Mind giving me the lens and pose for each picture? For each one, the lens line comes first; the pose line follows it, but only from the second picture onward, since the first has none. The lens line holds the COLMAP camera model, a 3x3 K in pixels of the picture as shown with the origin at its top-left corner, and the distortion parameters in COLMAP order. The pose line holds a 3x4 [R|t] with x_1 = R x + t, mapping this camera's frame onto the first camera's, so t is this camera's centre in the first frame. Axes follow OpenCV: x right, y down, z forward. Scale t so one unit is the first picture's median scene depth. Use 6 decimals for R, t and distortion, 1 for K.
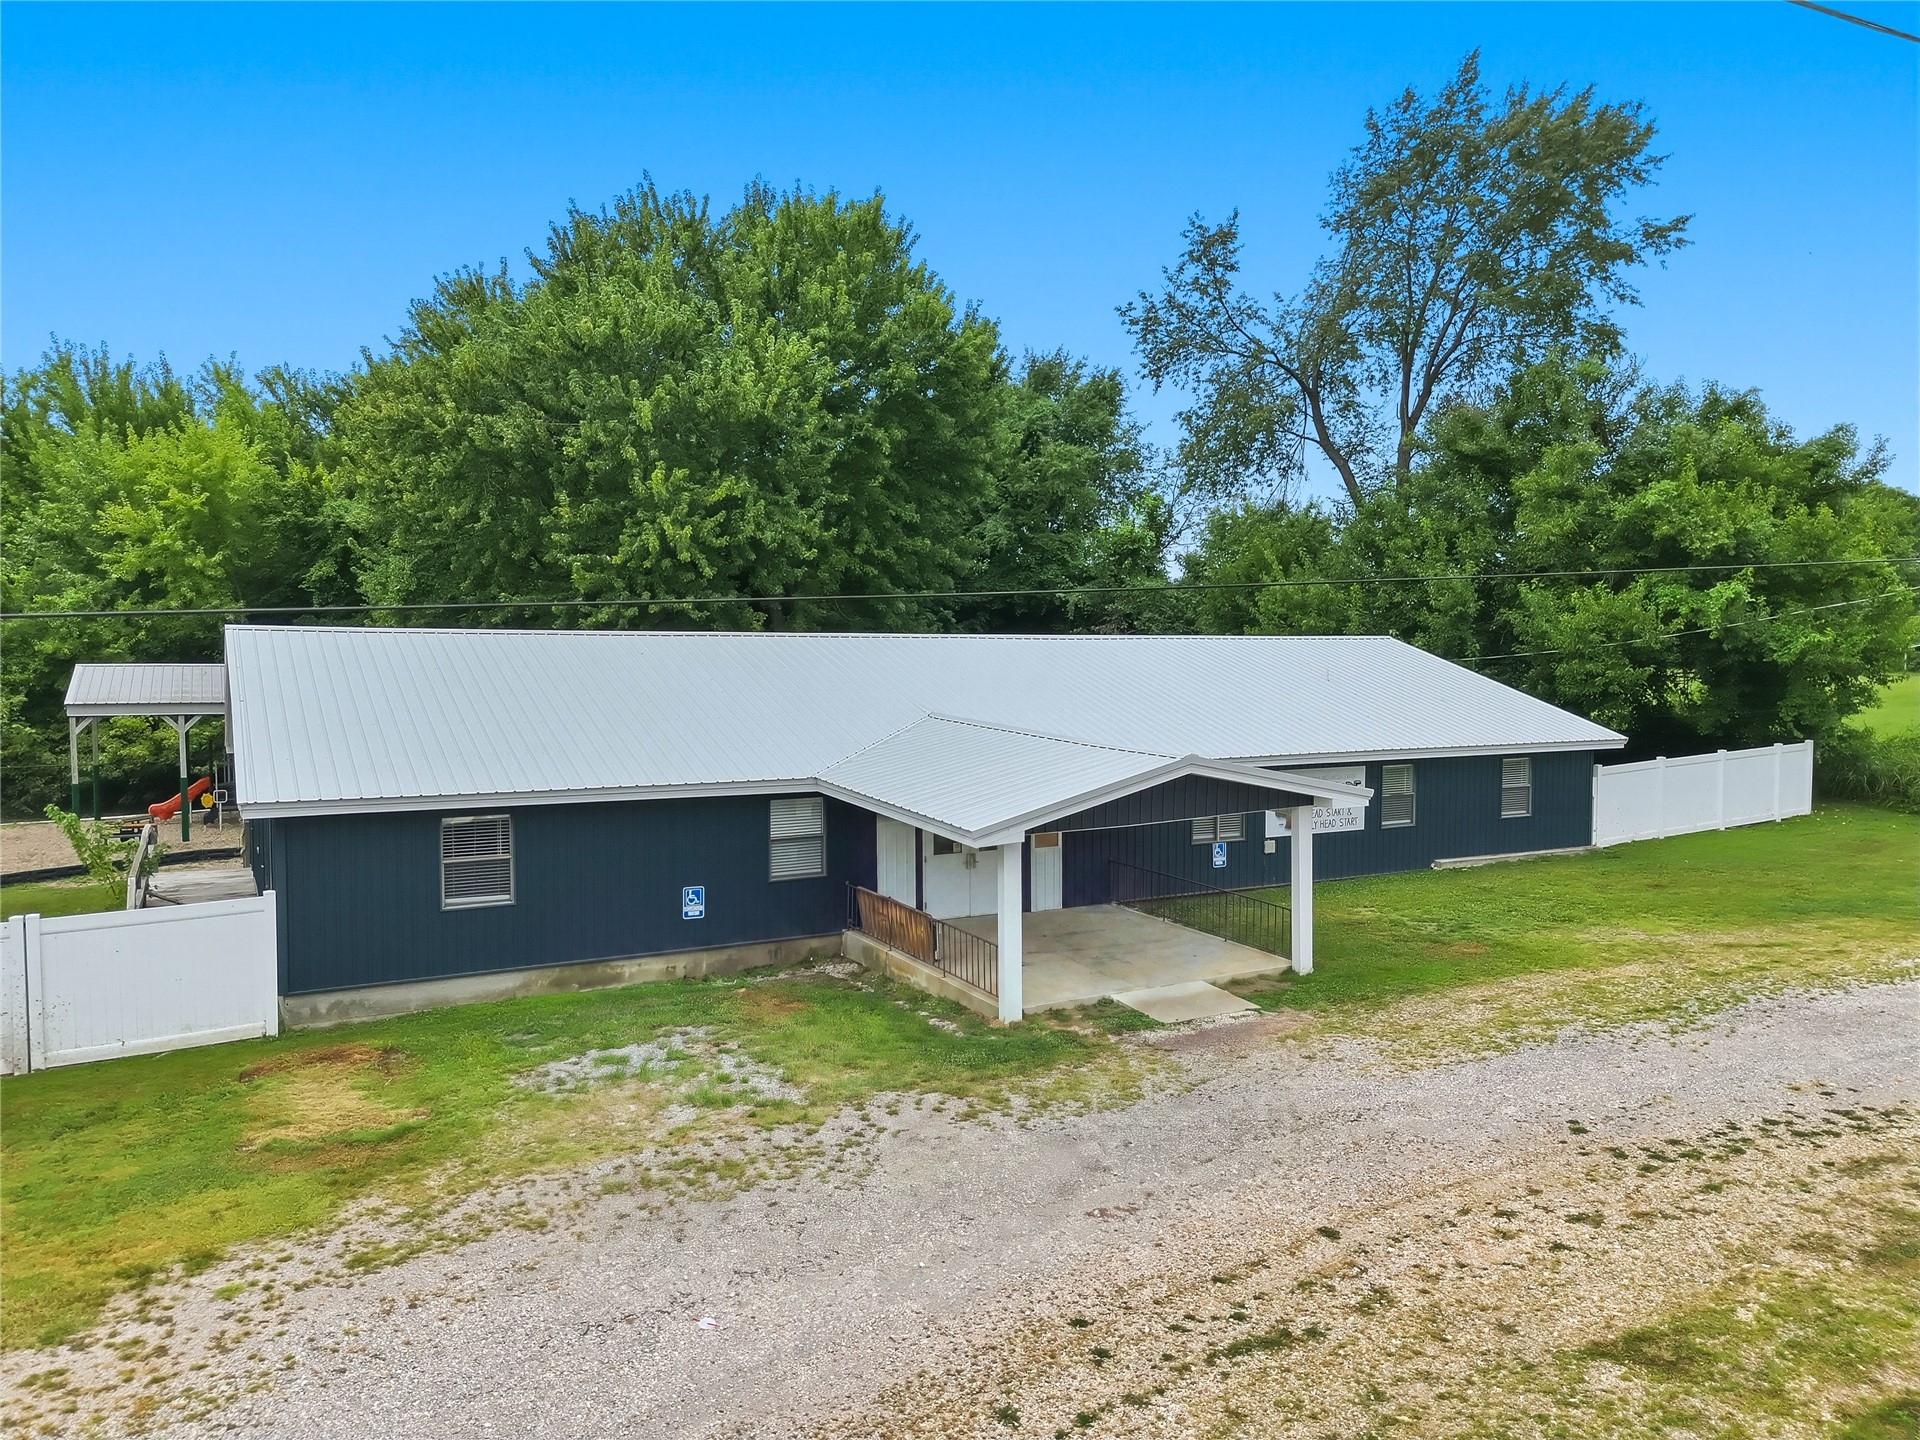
lens RADIAL K [[1321.7, 0, 952.8], [0, 1321.7, 765.6], [0, 0, 1]] dist [0.025193, 0.000756]
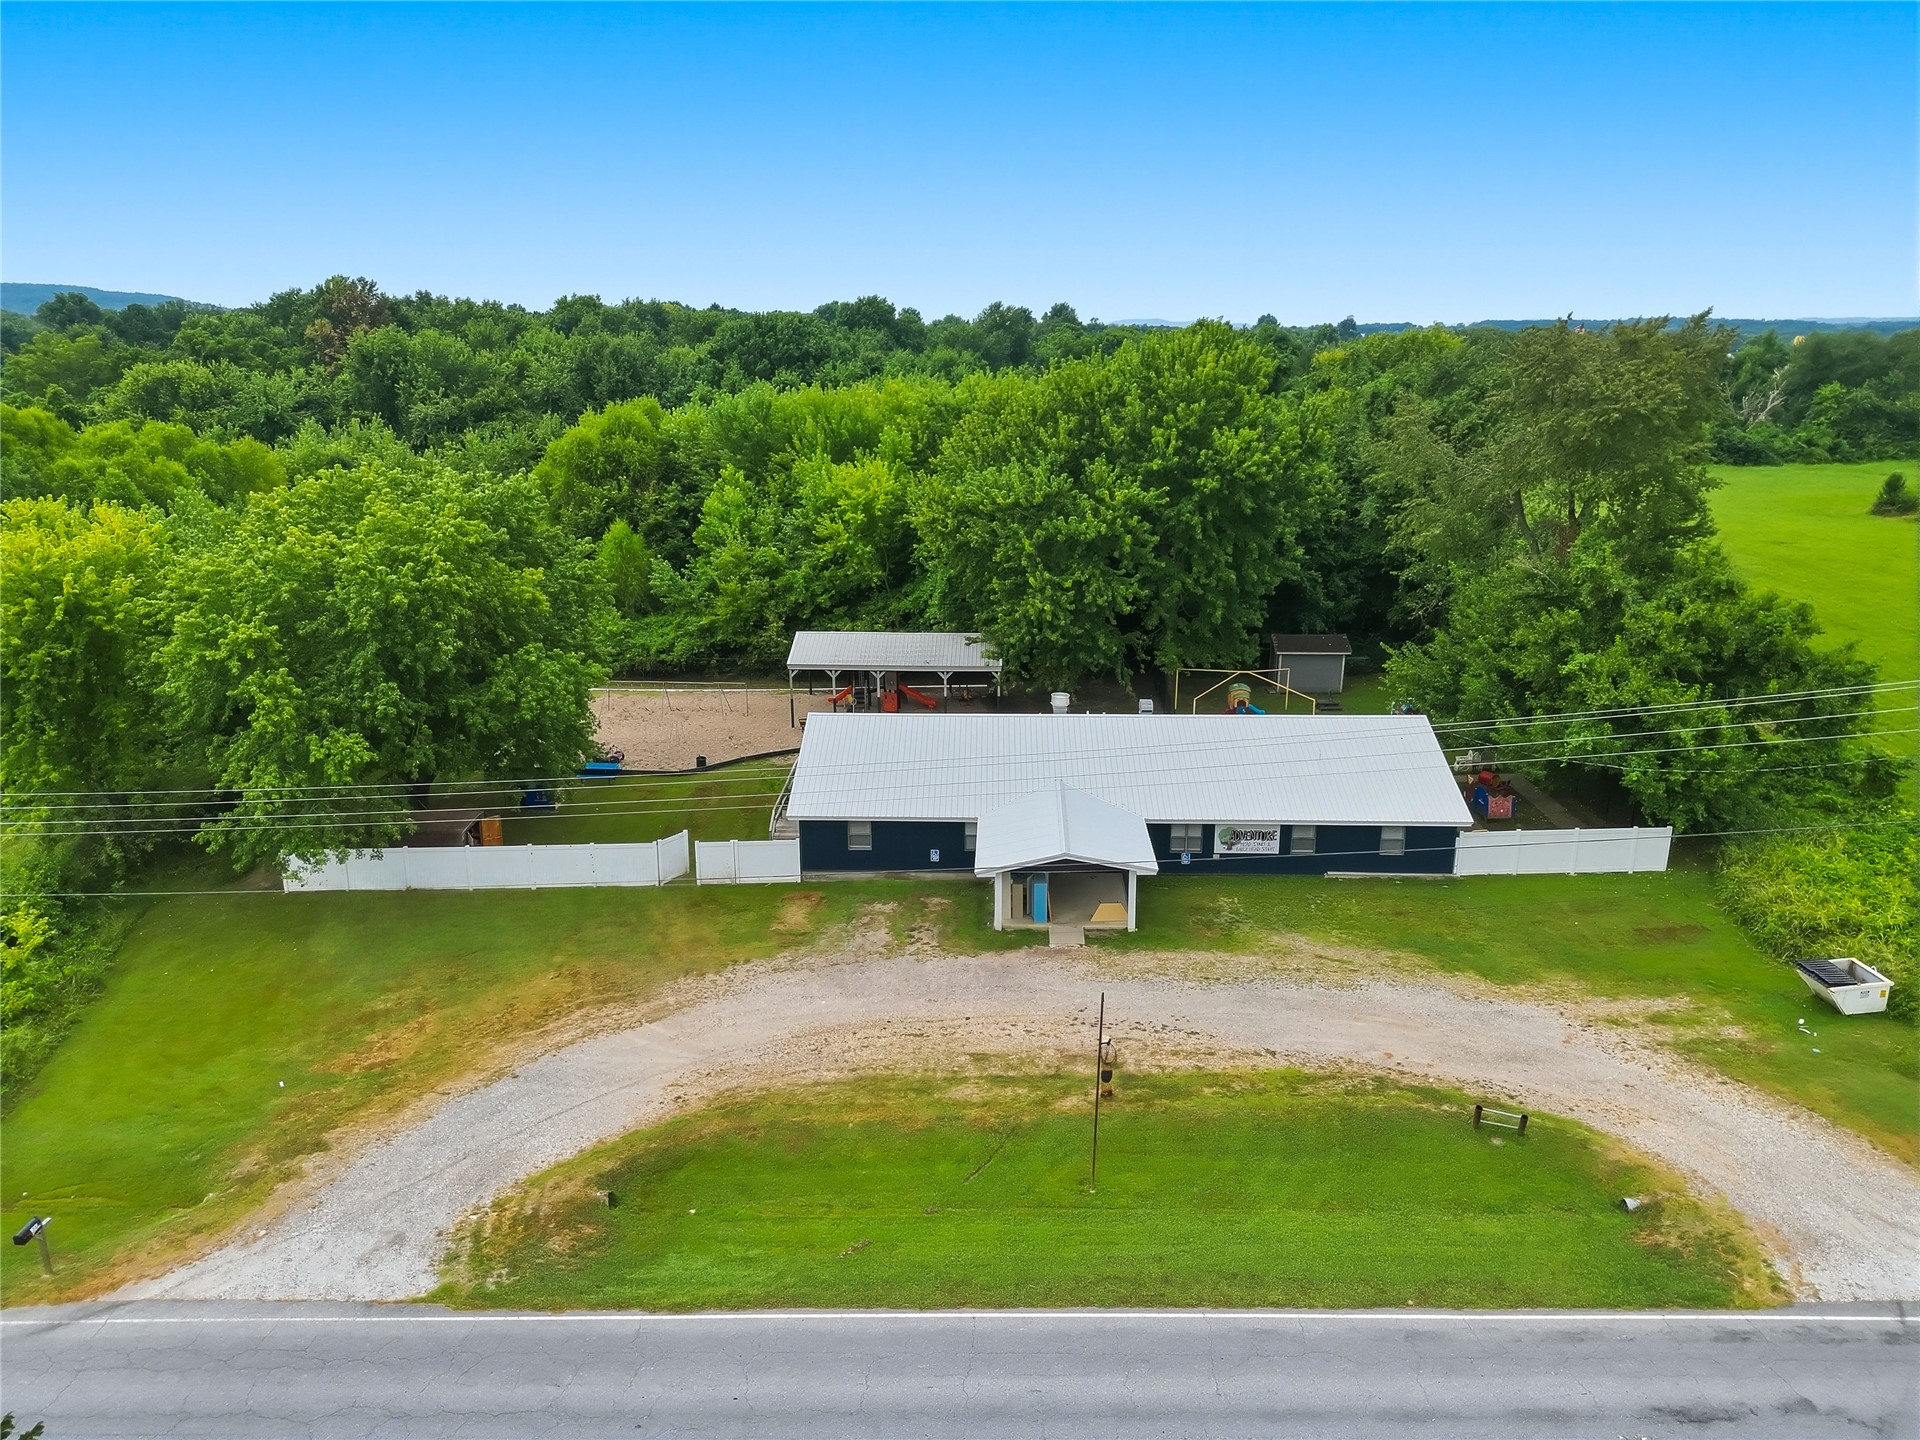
lens RADIAL K [[1351.4, 0, 960.0], [0, 1351.4, 720.0], [0, 0, 1]] dist [0.008678, 0.002034]
pose [[0.857377, 0.139770, -0.495347, 0.868749], [-0.032896, 0.975334, 0.218269, -0.569687], [0.513637, -0.170844, 0.840827, -0.918725]]
